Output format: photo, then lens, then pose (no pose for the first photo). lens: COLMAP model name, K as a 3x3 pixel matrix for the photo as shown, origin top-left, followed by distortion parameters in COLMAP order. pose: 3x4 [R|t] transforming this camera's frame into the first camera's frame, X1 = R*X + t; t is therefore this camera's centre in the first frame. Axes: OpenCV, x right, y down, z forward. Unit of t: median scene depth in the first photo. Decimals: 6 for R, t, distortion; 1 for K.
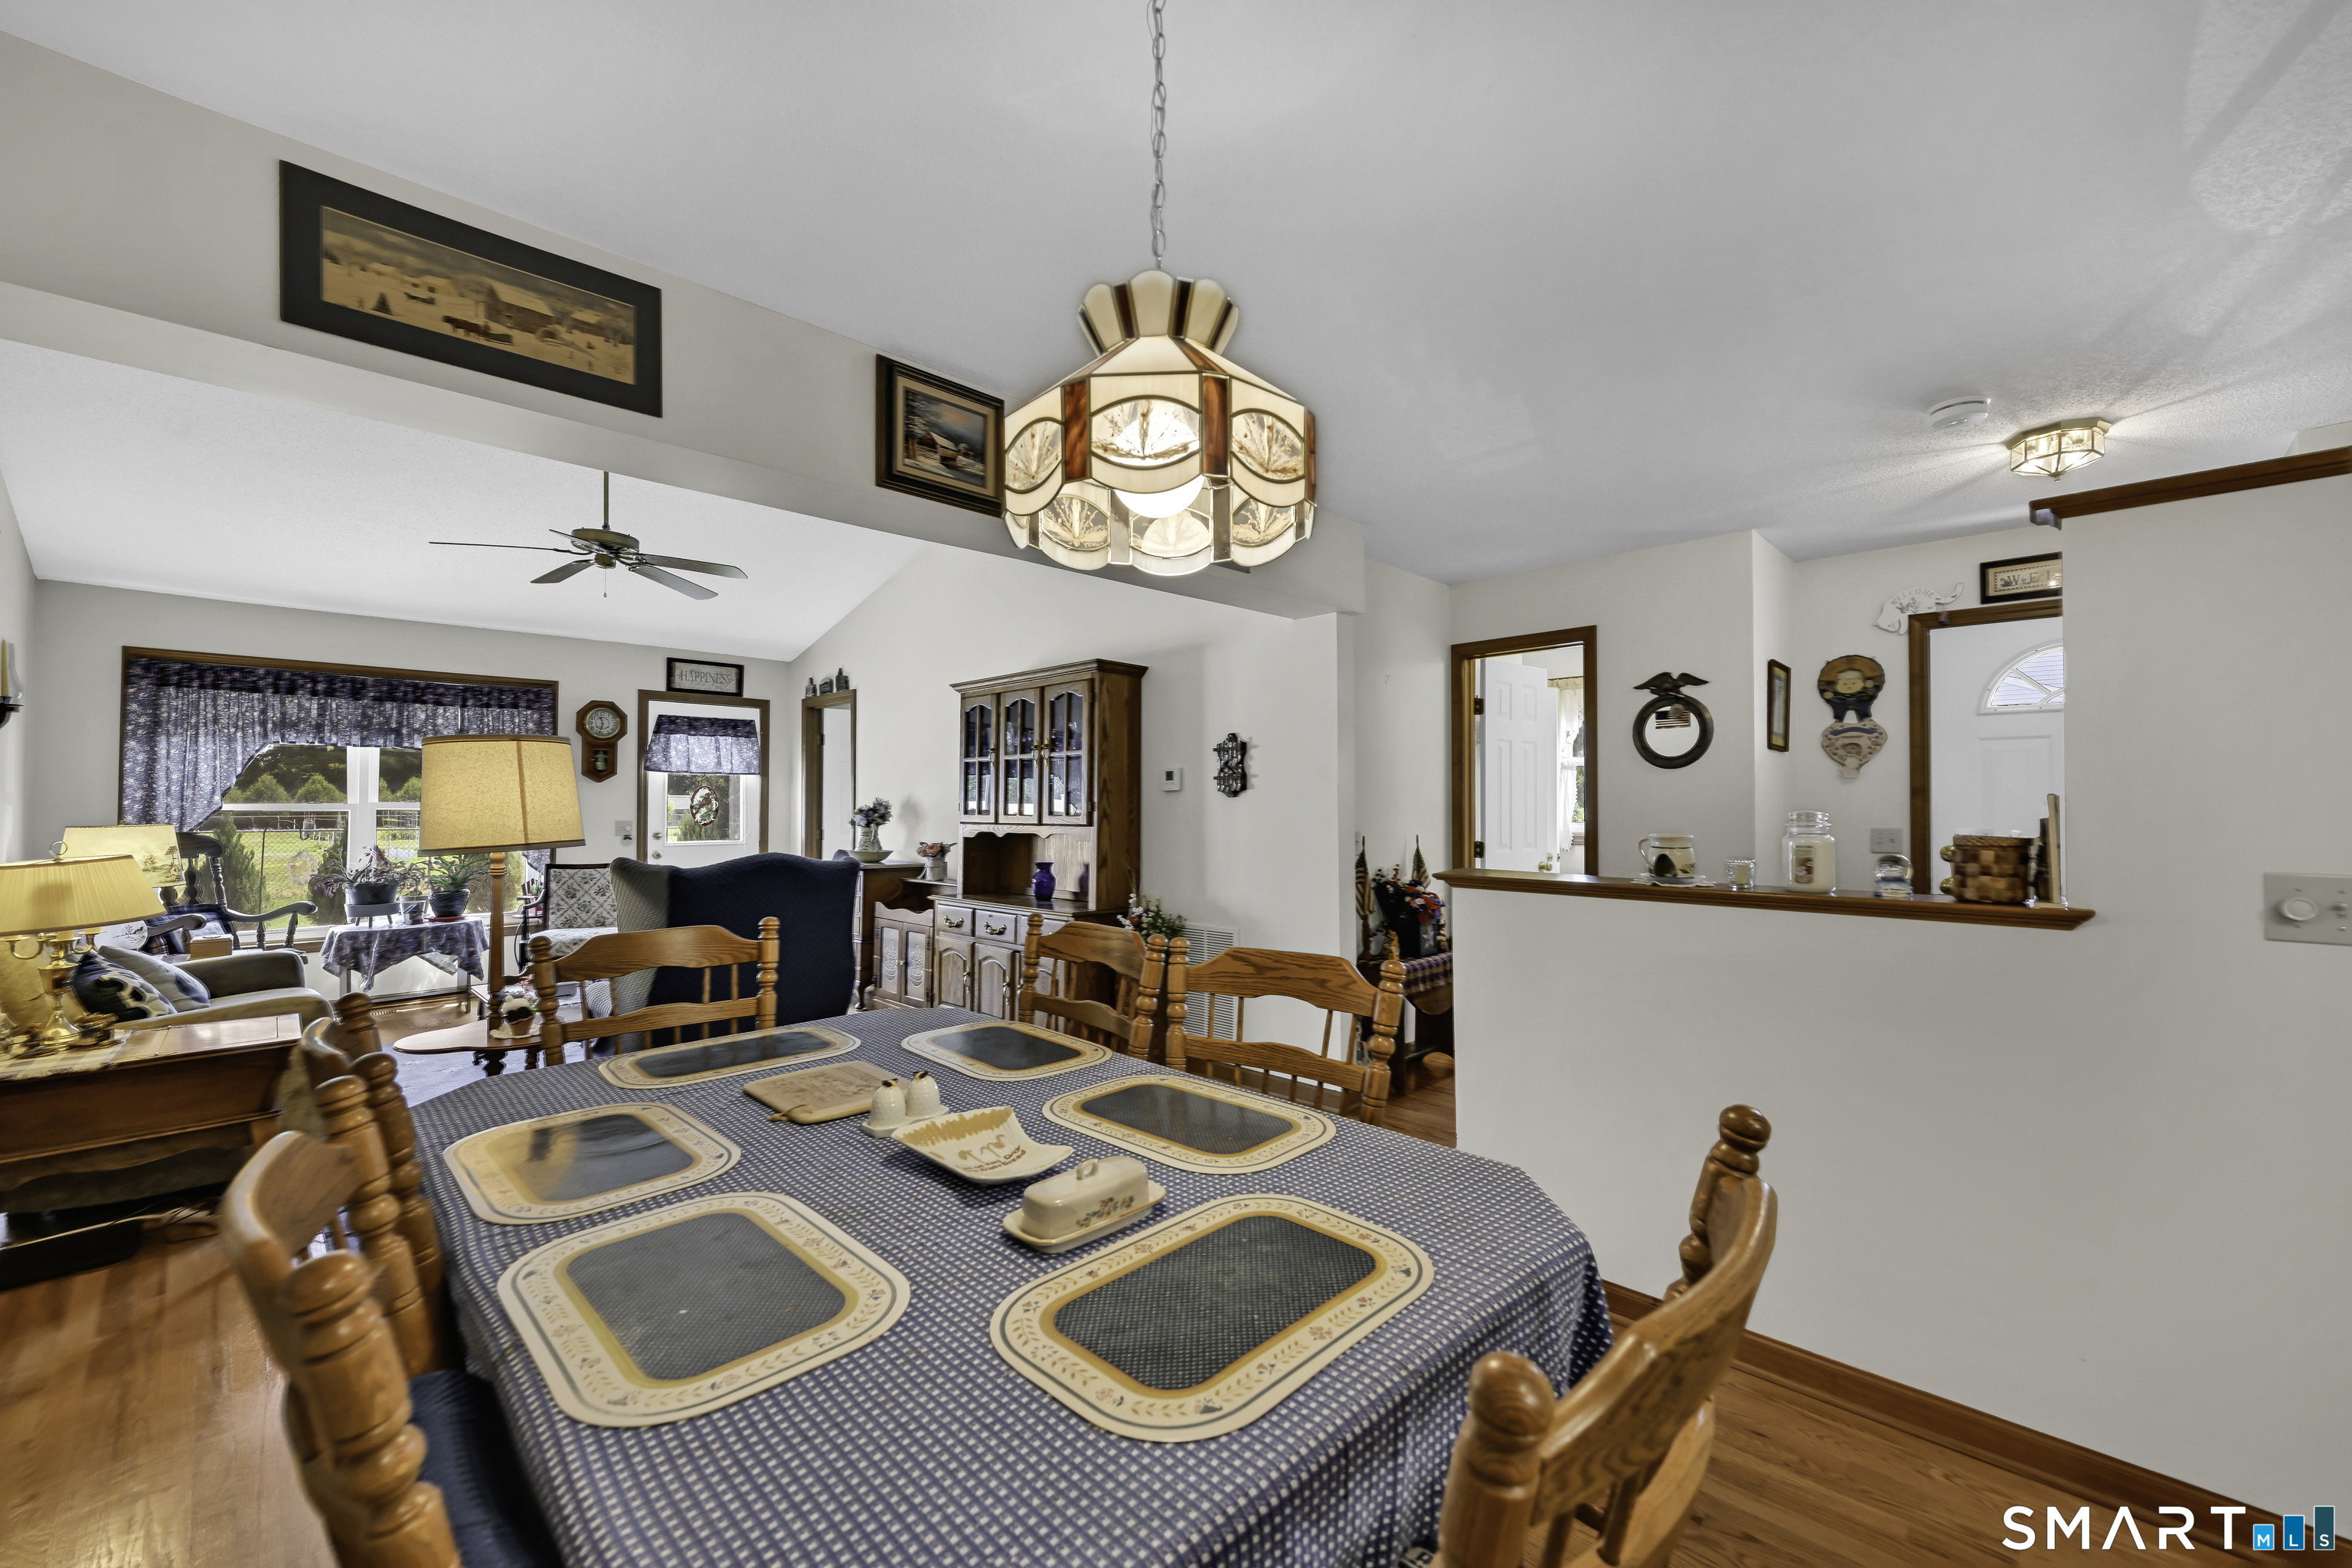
lens RADIAL K [[938.2, 0, 1170.3], [0, 938.2, 785.1], [0, 0, 1]] dist [-0.001664, -0.000246]
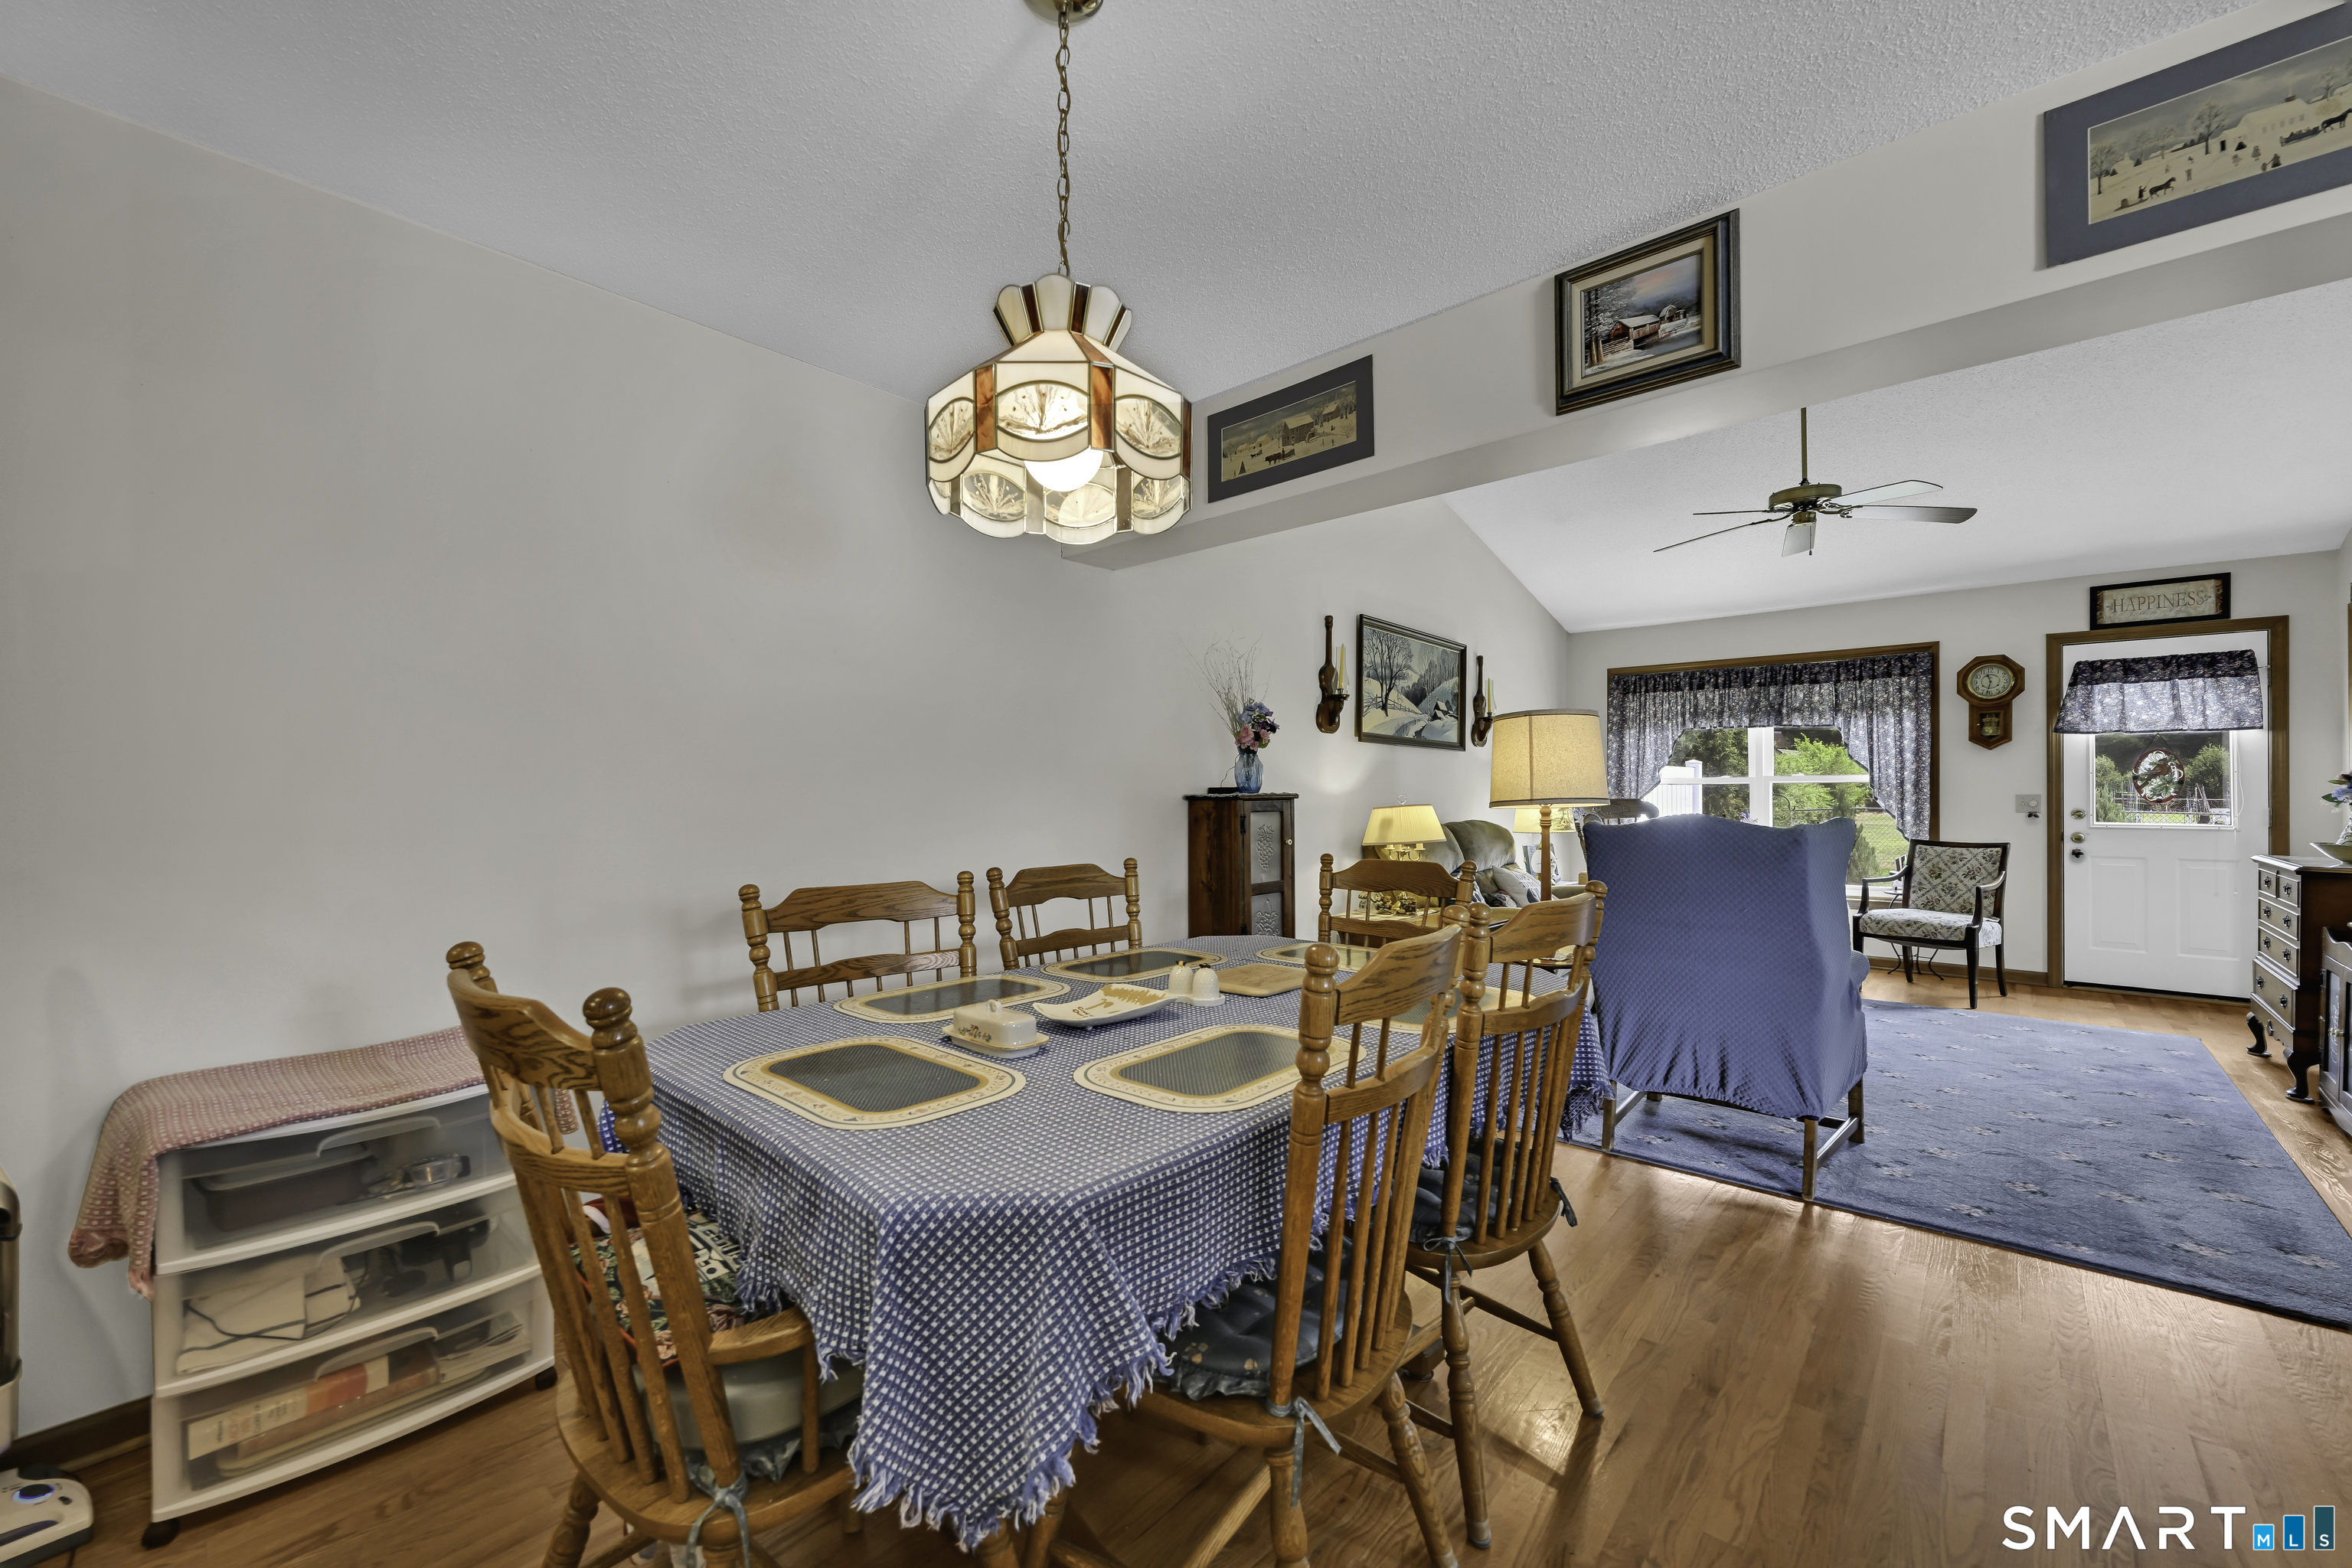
lens RADIAL K [[938.2, 0, 1178.6], [0, 938.2, 780.2], [0, 0, 1]] dist [-0.001664, -0.000246]
pose [[0.040353, -0.011444, -0.999120, 0.258198], [0.021717, 0.999708, -0.010574, 0.020421], [0.998949, -0.021271, 0.040590, 0.244511]]
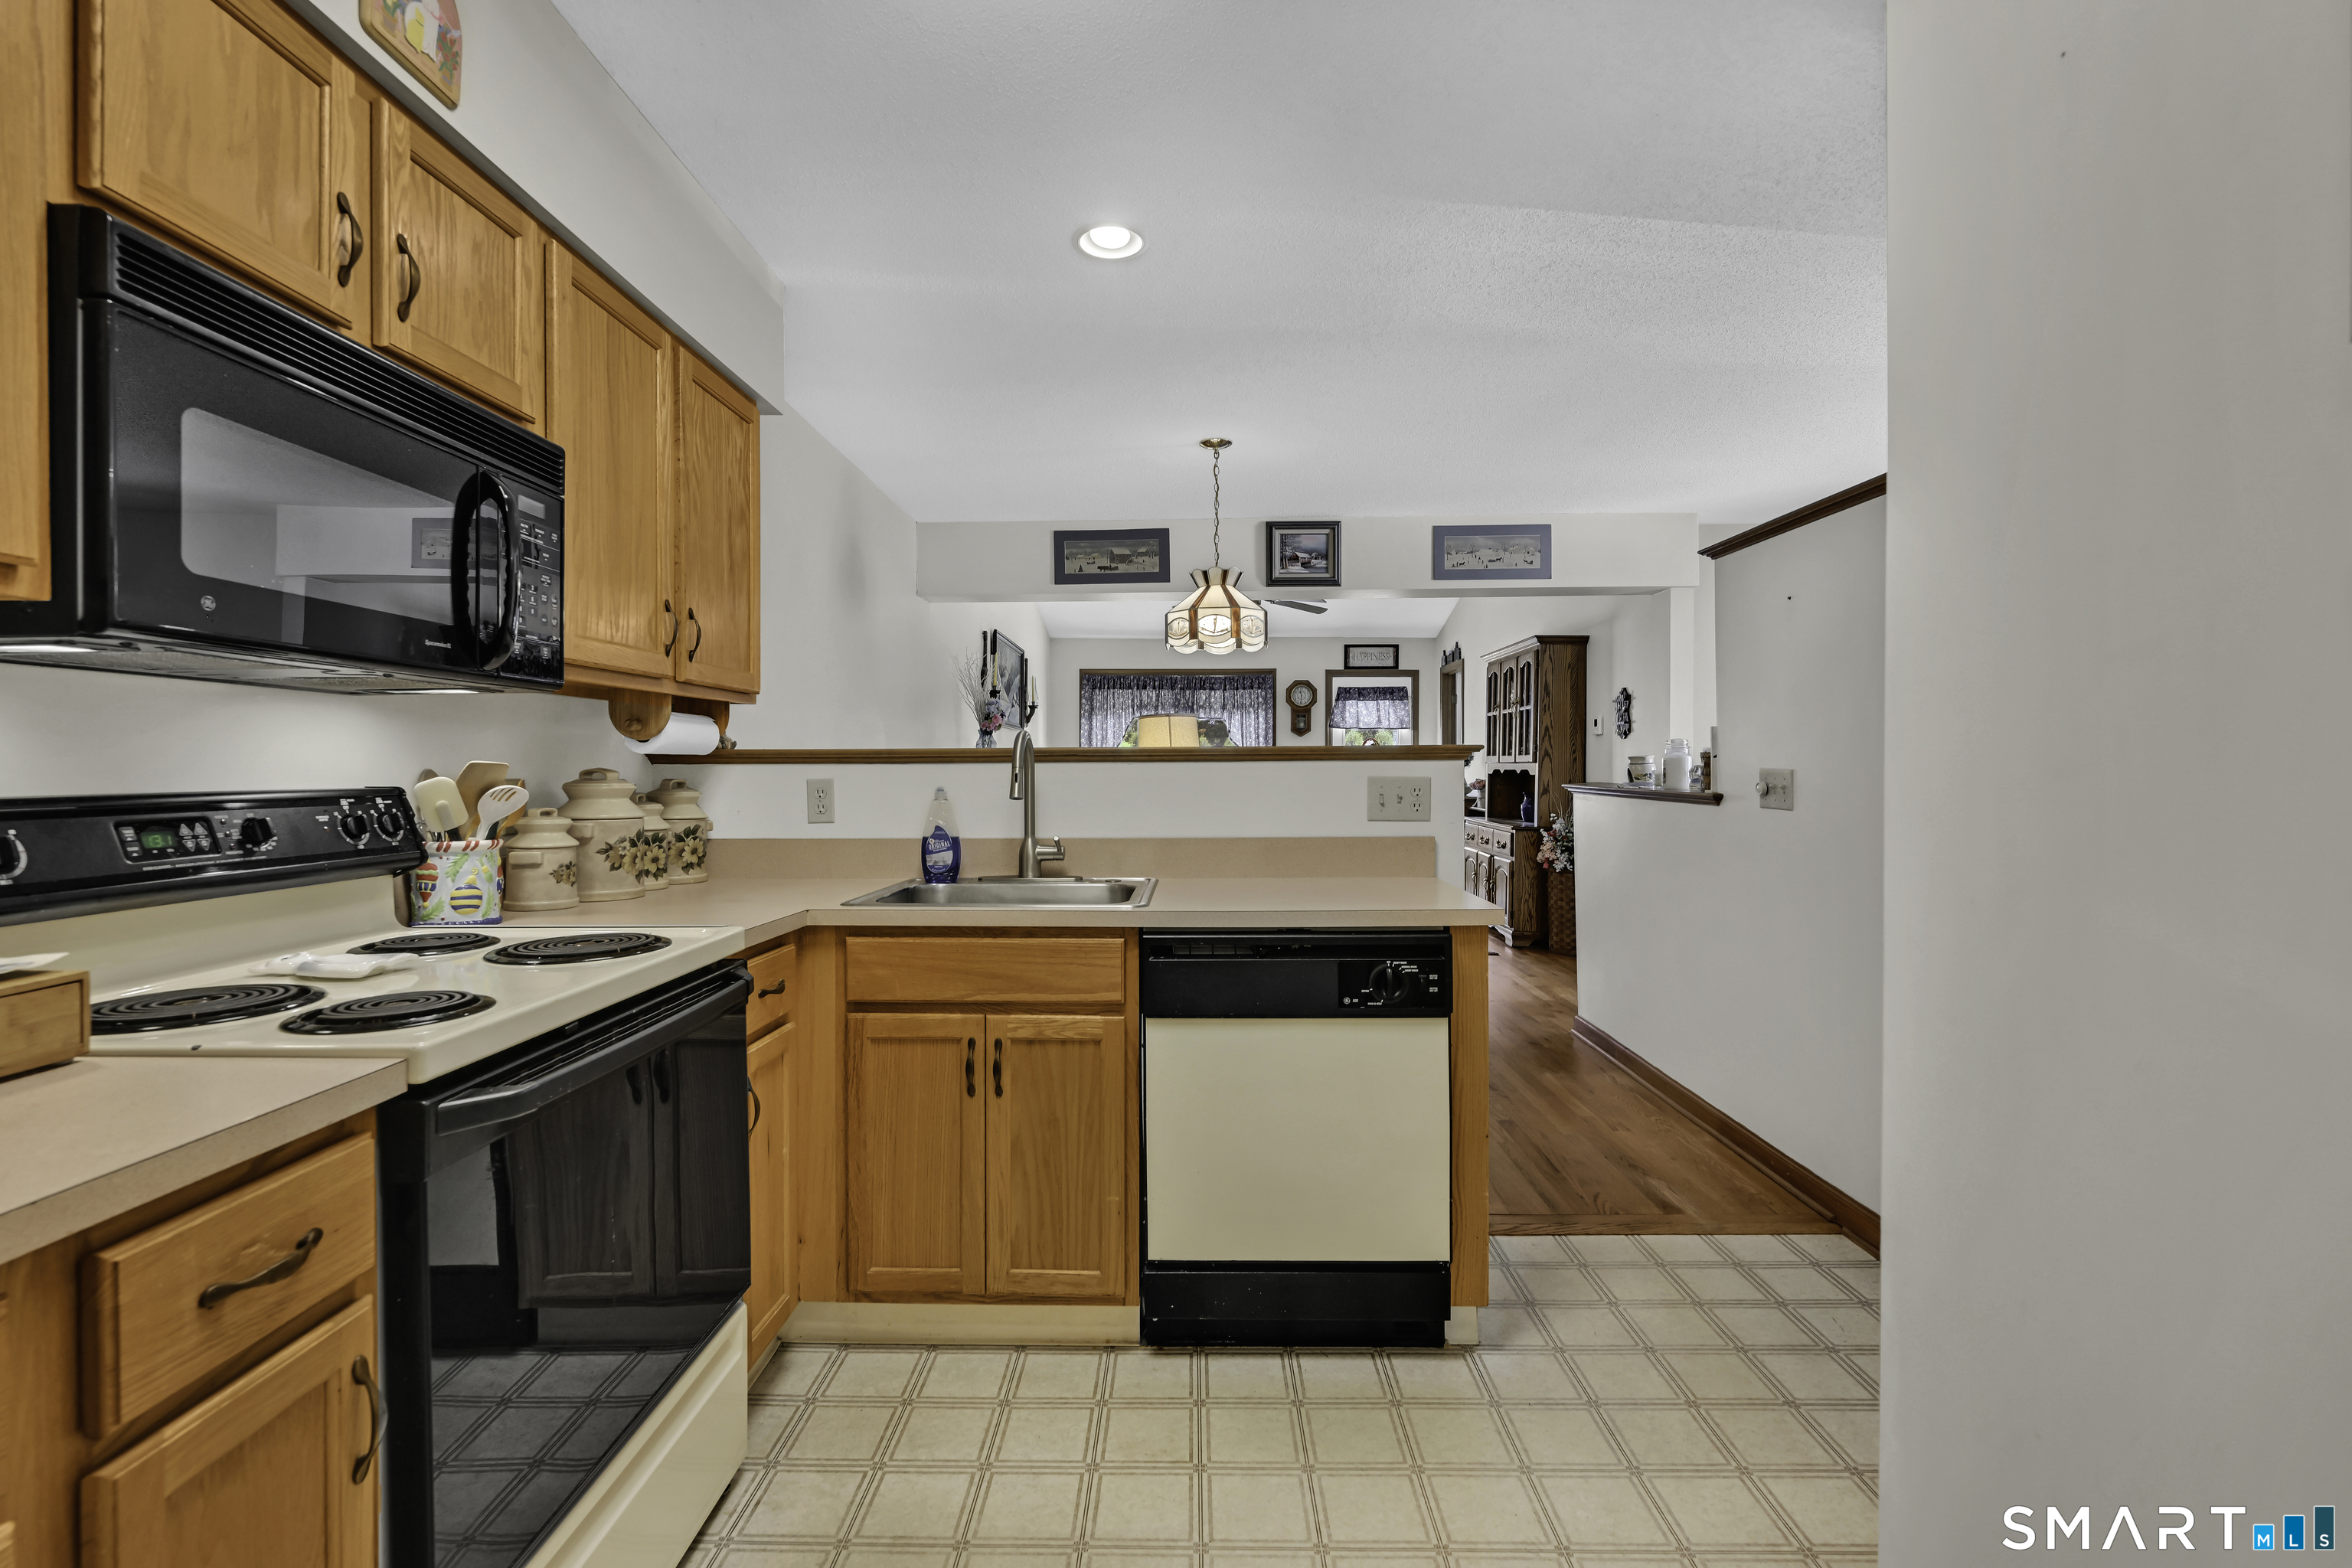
lens RADIAL K [[1082.6, 0, 1166.7], [0, 1082.6, 777.5], [0, 0, 1]] dist [-0.002118, -0.000173]
pose [[0.681346, 0.009555, -0.731899, 0.538383], [0.016549, 0.999458, 0.028455, 0.010501], [0.731774, -0.031500, 0.680819, -0.329471]]
